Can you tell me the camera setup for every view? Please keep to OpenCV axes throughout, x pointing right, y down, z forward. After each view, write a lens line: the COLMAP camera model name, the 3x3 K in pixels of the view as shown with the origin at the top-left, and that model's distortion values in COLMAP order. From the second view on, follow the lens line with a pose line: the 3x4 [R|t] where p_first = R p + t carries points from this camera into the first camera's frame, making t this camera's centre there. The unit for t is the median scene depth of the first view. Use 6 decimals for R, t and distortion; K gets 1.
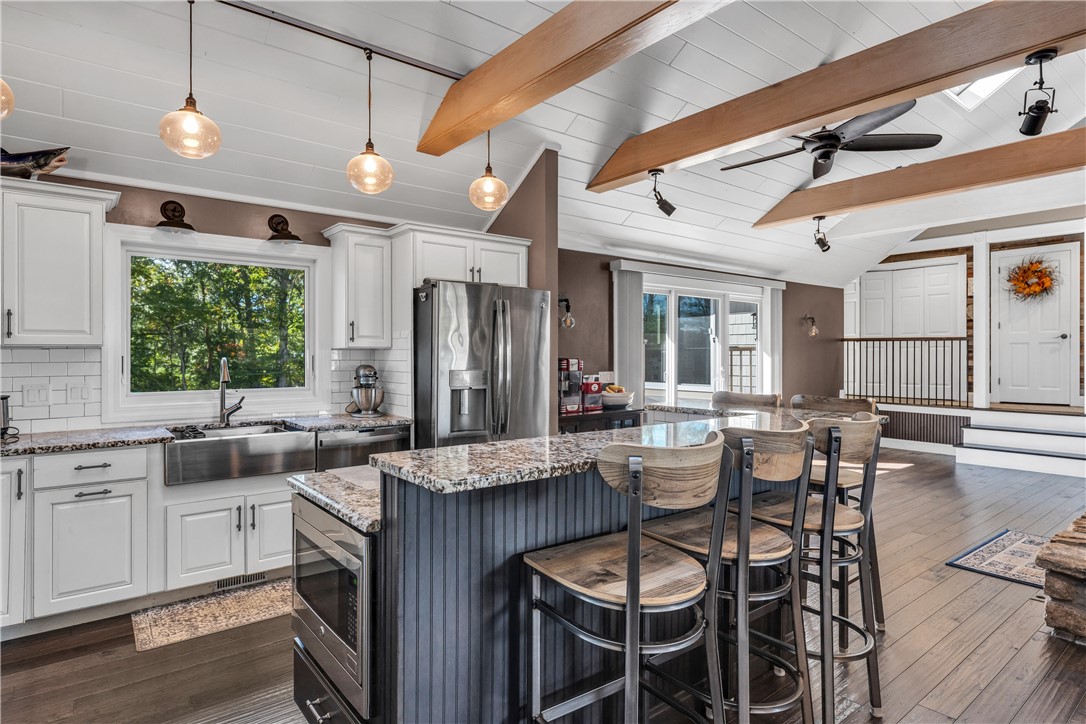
lens RADIAL K [[586.1, 0, 552.8], [0, 586.1, 357.1], [0, 0, 1]] dist [-0.002213, 0.001822]
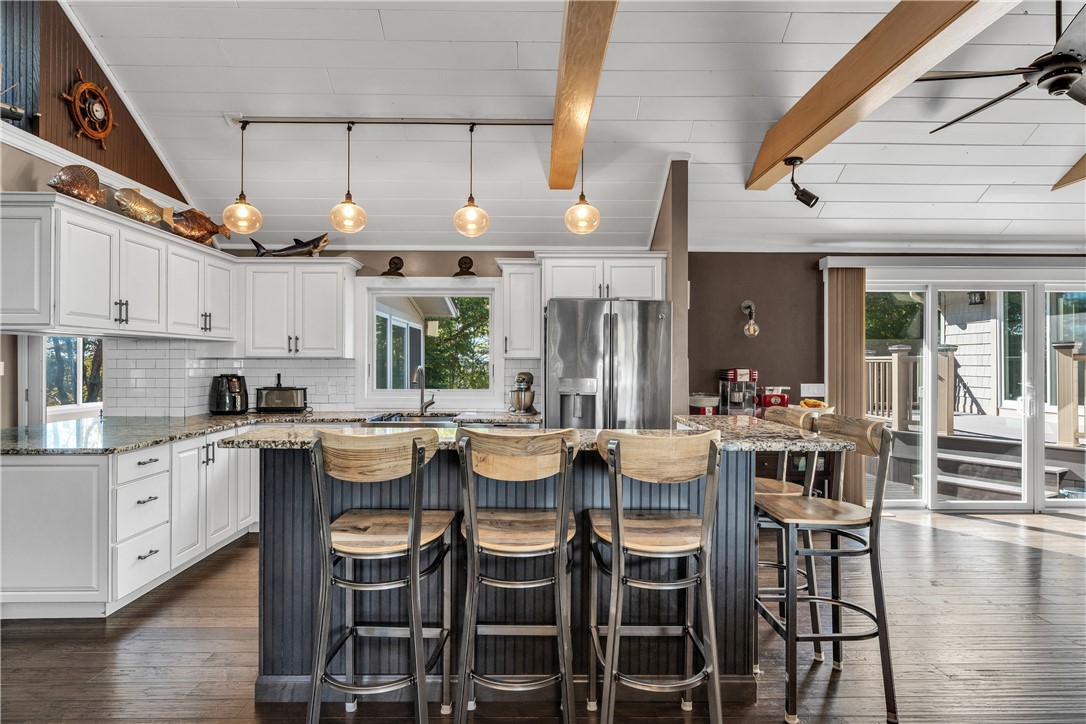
lens RADIAL K [[586.1, 0, 548.6], [0, 586.1, 363.5], [0, 0, 1]] dist [-0.002213, 0.001822]
pose [[0.797714, 0.002889, -0.603029, 0.504233], [-0.005482, 0.999982, -0.002460, -0.002550], [0.603011, 0.005268, 0.797715, 0.077015]]
